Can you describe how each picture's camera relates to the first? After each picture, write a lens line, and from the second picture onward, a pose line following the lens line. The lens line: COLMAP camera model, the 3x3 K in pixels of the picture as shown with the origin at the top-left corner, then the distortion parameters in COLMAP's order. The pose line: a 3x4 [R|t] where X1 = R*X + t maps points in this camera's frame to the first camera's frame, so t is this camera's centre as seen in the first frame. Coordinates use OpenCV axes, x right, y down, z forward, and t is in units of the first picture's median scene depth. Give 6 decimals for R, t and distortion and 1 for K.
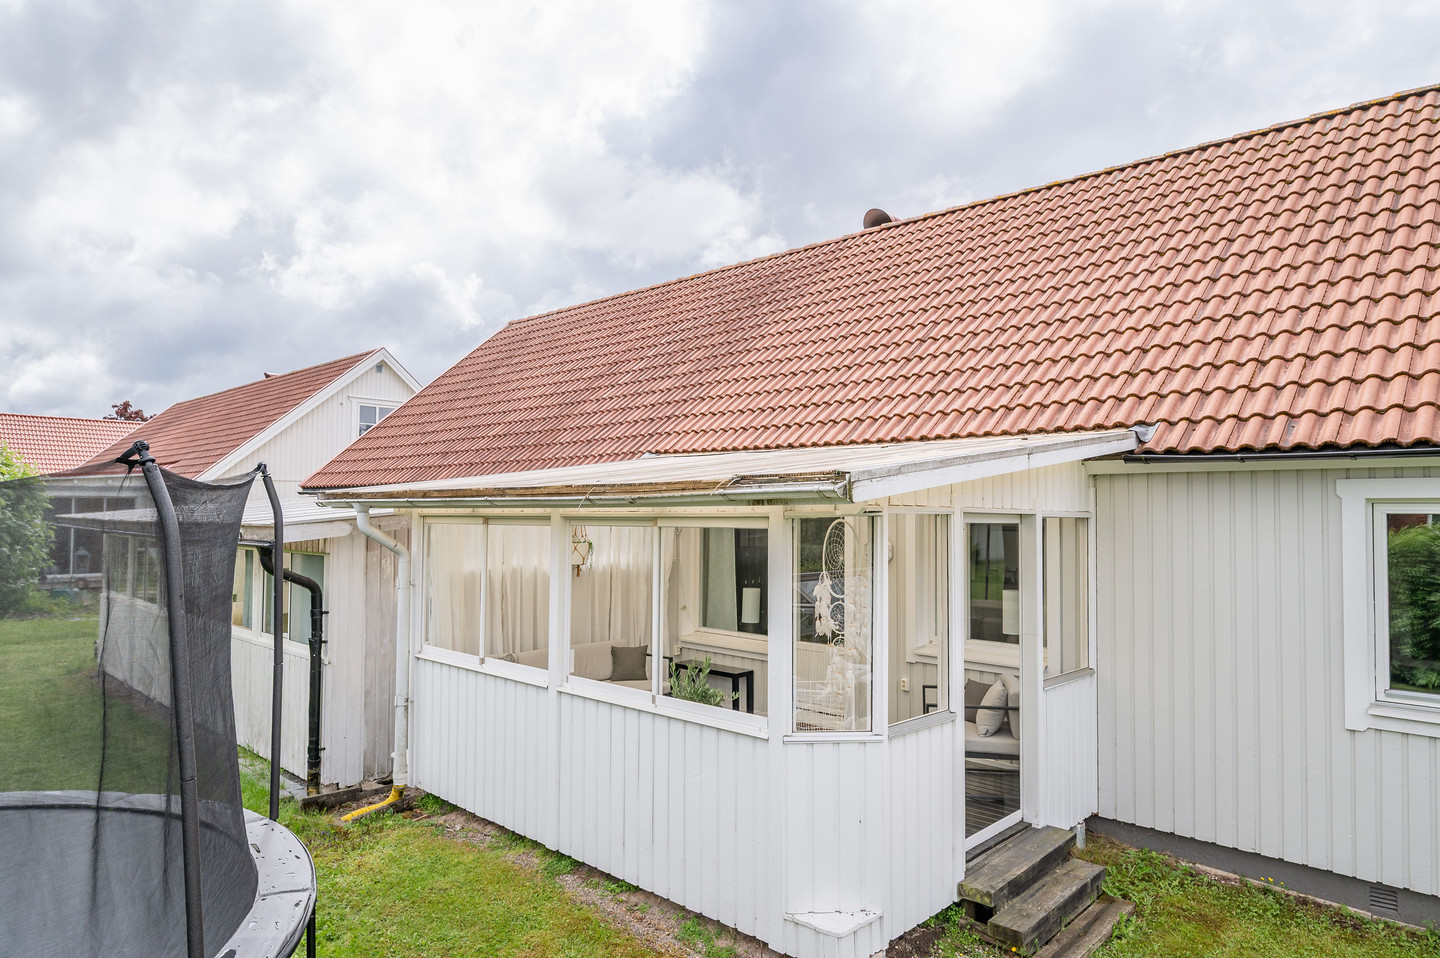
lens RADIAL K [[856.3, 0, 719.6], [0, 856.3, 474.6], [0, 0, 1]] dist [0.001587, -0.003501]
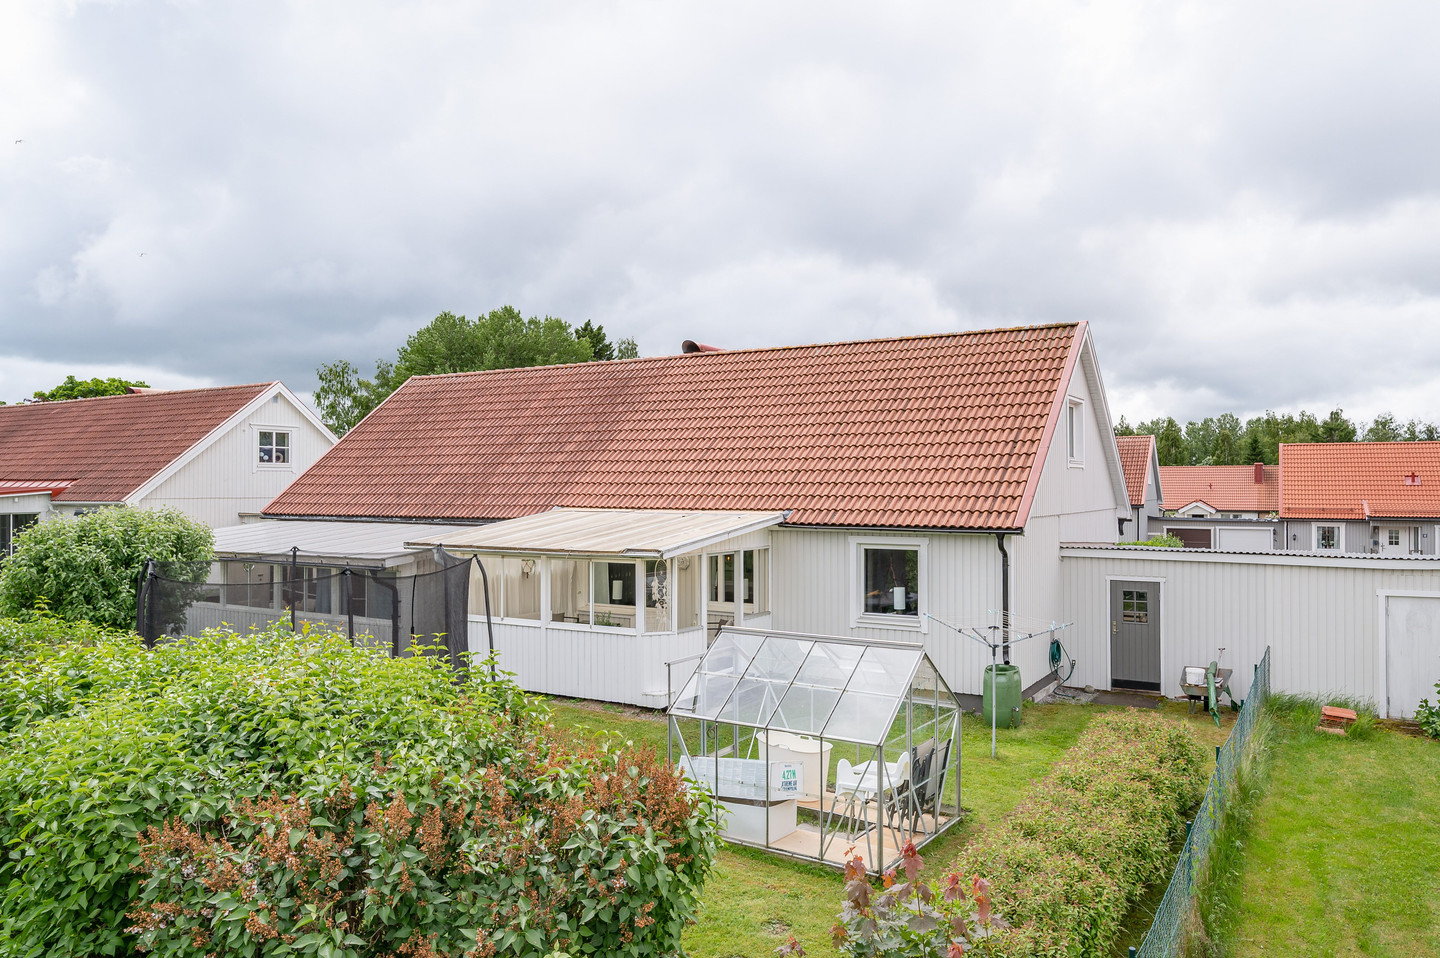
lens RADIAL K [[856.3, 0, 729.5], [0, 856.3, 482.2], [0, 0, 1]] dist [0.001587, -0.003501]
pose [[0.979795, -0.004591, 0.199953, -0.089323], [0.000213, 0.999760, 0.021910, -0.116138], [-0.200006, -0.021424, 0.979560, -0.803078]]
